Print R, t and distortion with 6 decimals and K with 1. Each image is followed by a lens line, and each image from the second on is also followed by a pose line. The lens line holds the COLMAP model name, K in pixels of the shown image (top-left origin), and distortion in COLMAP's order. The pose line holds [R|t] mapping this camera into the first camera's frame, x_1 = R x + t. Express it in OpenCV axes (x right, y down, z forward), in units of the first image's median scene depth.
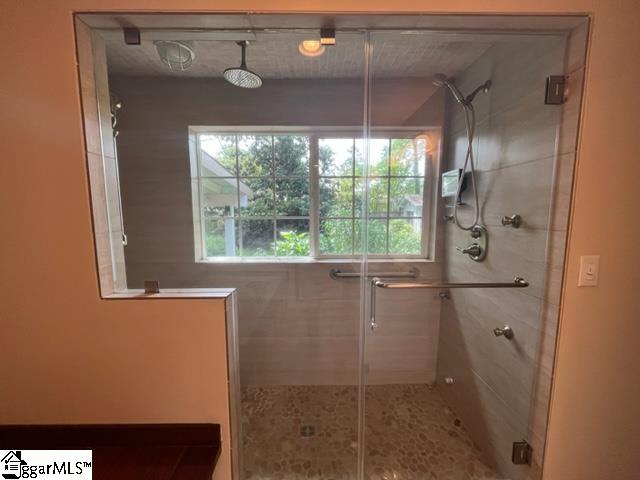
lens RADIAL K [[257.7, 0, 320.0], [0, 257.7, 240.0], [0, 0, 1]] dist [-0.002815, -0.000149]
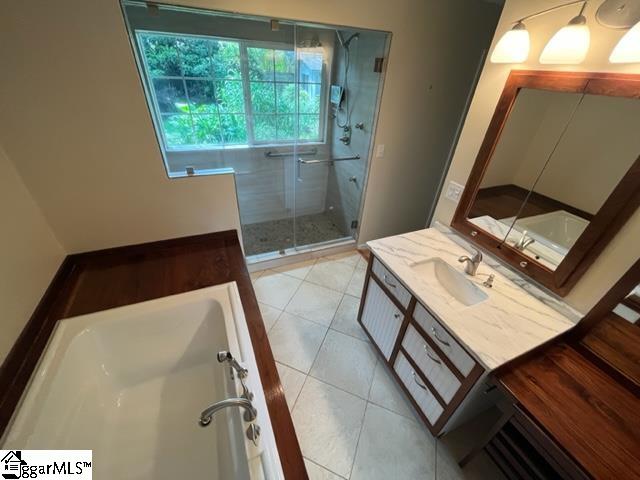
lens RADIAL K [[257.7, 0, 320.0], [0, 257.7, 240.0], [0, 0, 1]] dist [-0.002815, -0.000149]
pose [[0.924229, -0.167531, 0.343123, -0.351910], [-0.014246, 0.882855, 0.469429, -0.192077], [-0.381572, -0.438748, 0.813574, -0.812027]]
